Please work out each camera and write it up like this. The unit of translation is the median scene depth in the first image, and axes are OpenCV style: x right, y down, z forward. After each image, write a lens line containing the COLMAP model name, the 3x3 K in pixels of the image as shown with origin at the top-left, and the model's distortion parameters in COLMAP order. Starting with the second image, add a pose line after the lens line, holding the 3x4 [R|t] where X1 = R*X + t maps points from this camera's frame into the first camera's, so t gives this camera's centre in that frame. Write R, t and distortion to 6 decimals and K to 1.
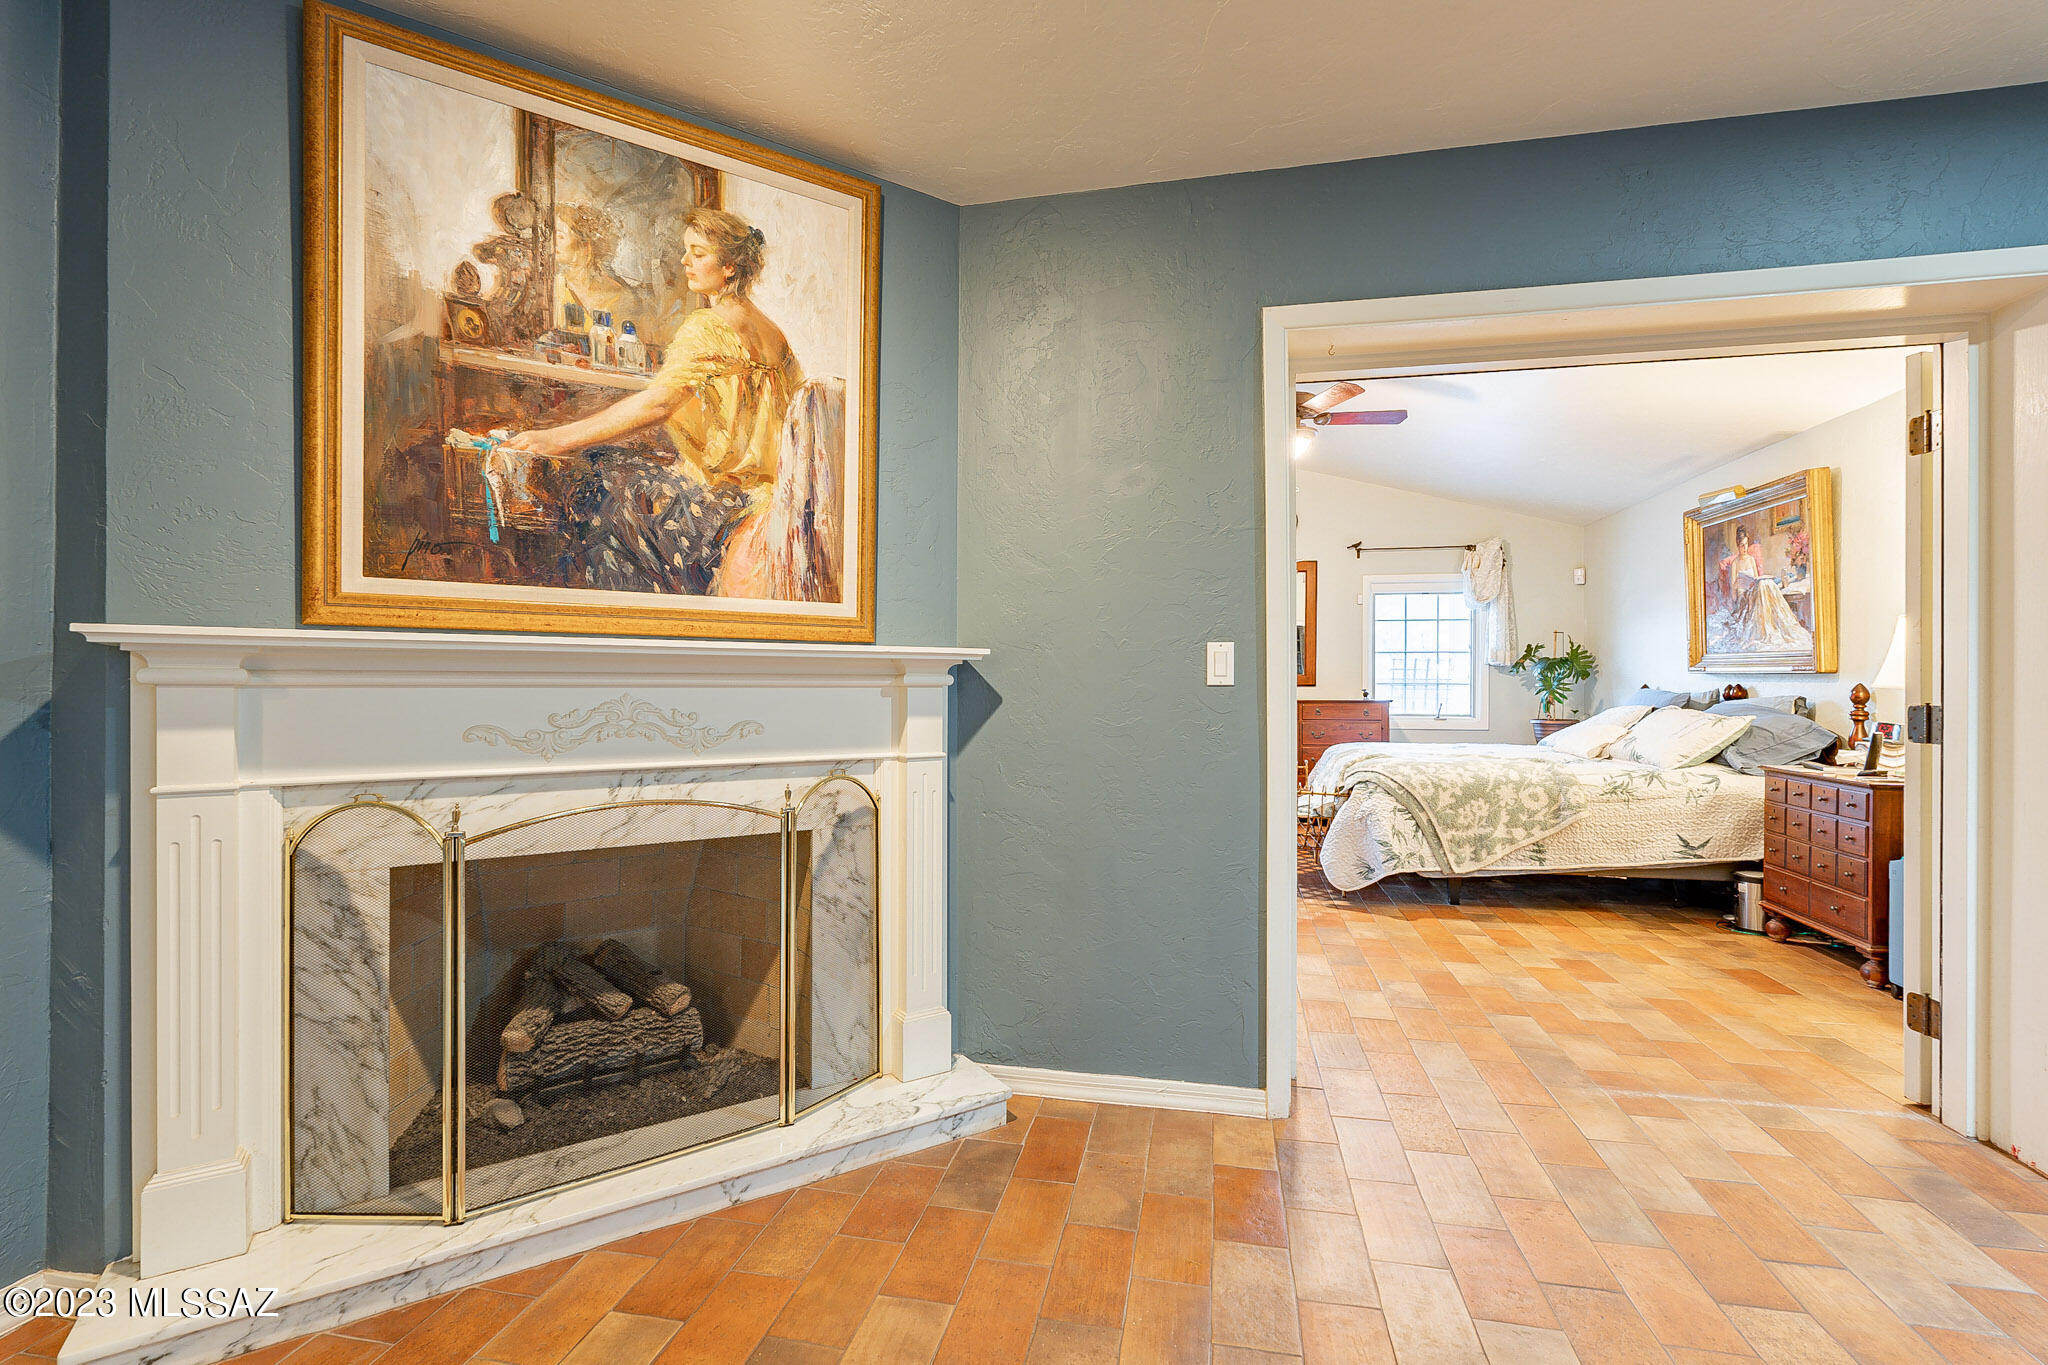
lens RADIAL K [[914.5, 0, 1022.4], [0, 914.5, 681.2], [0, 0, 1]] dist [-0.007748, 0.001741]
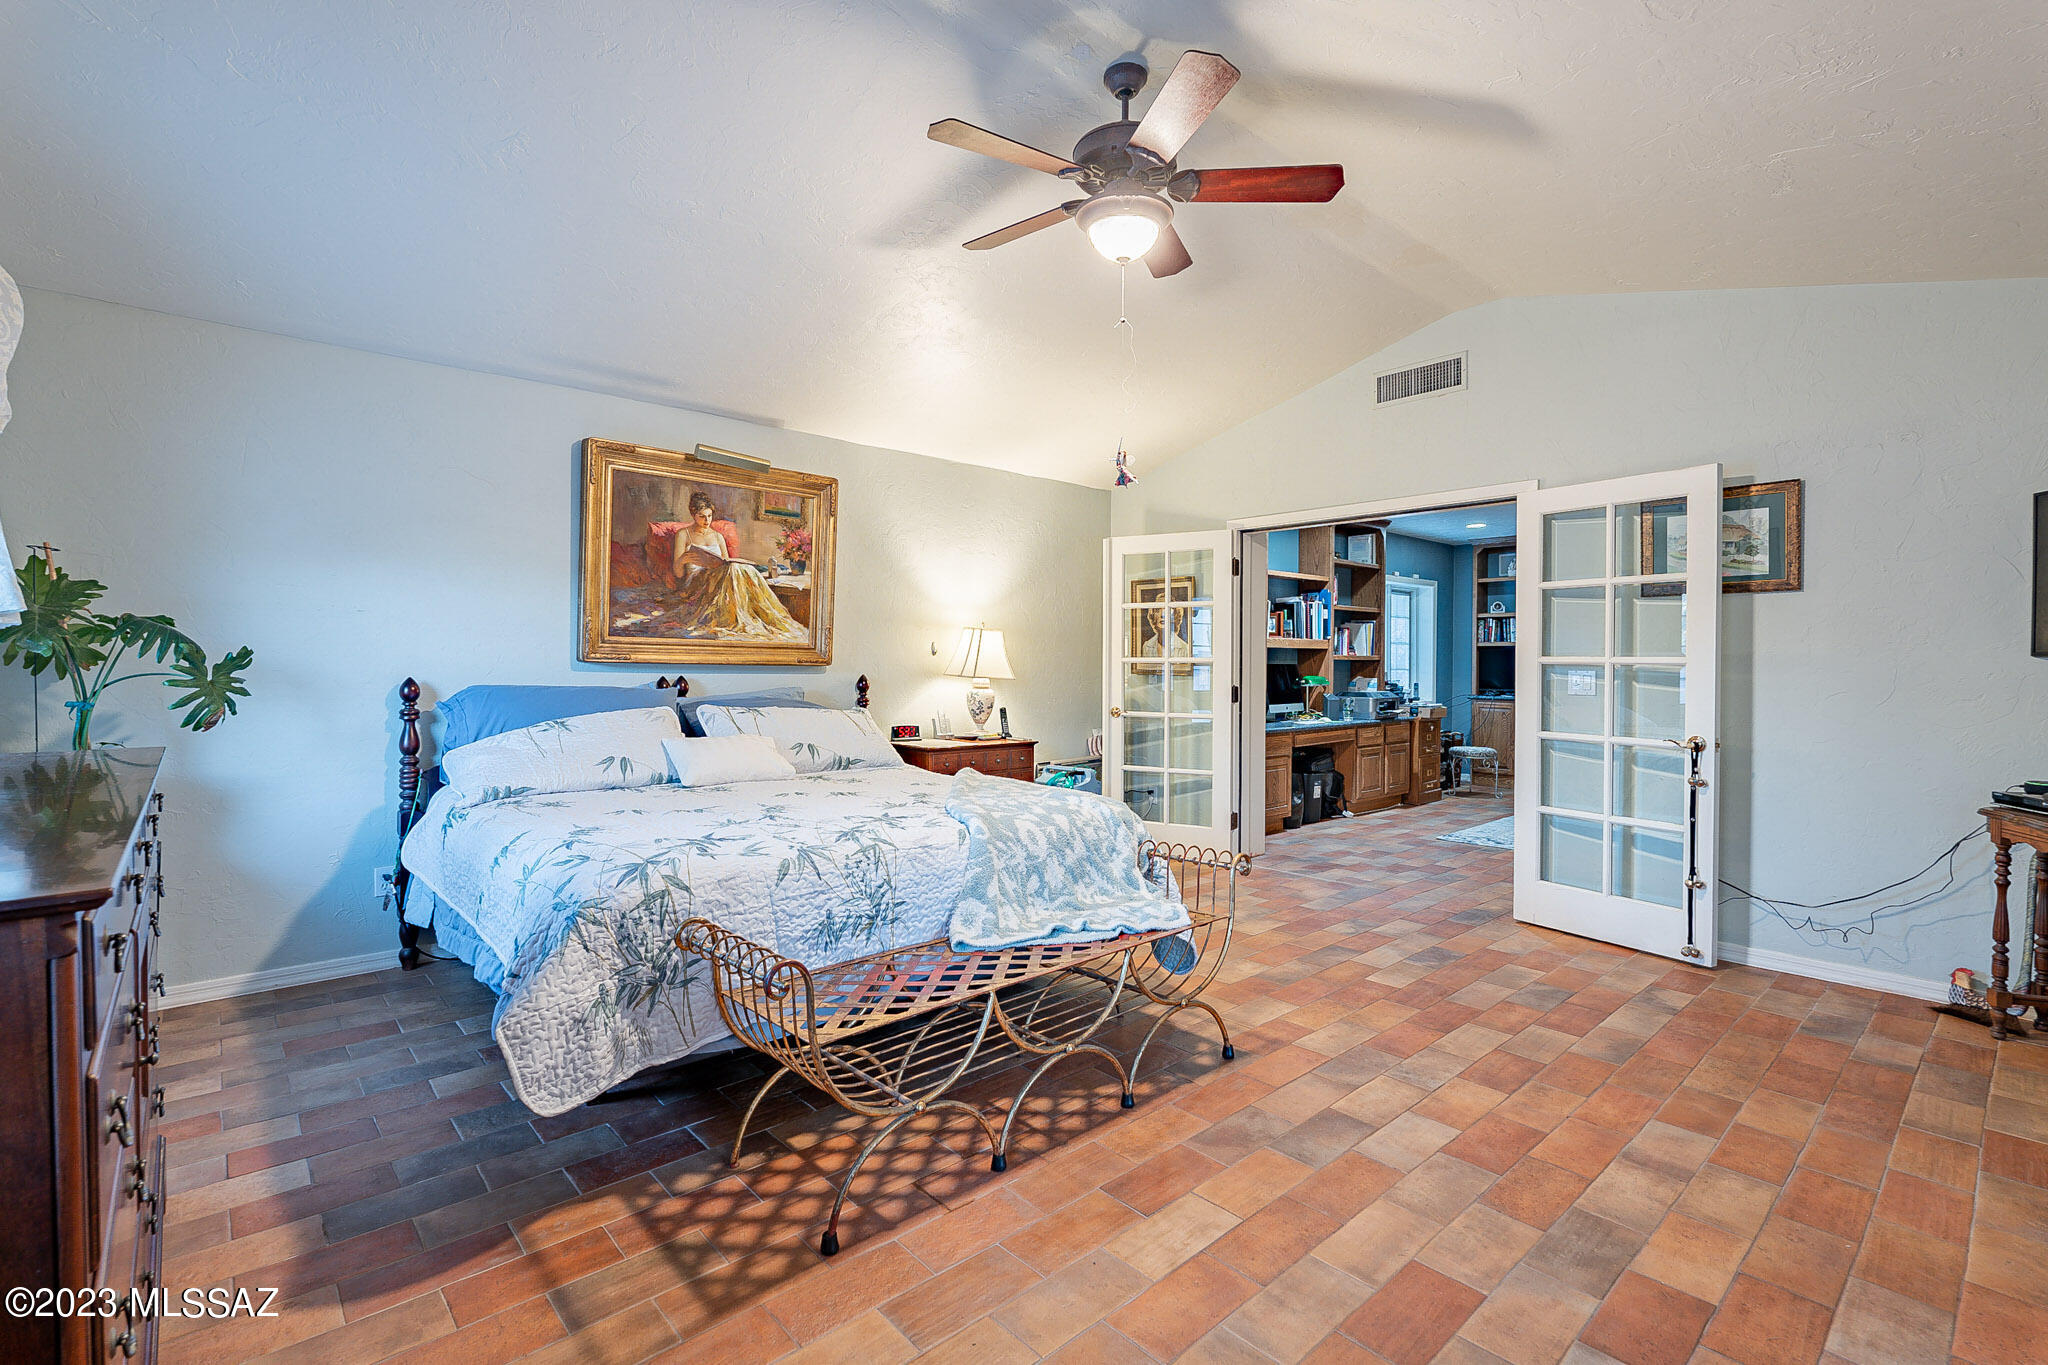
lens RADIAL K [[914.5, 0, 1024.1], [0, 914.5, 681.2], [0, 0, 1]] dist [-0.007748, 0.001741]
pose [[-0.802727, -0.006994, 0.596306, 0.027337], [-0.002900, 0.999965, 0.007825, 0.000235], [-0.596340, 0.004552, -0.802719, 1.642347]]
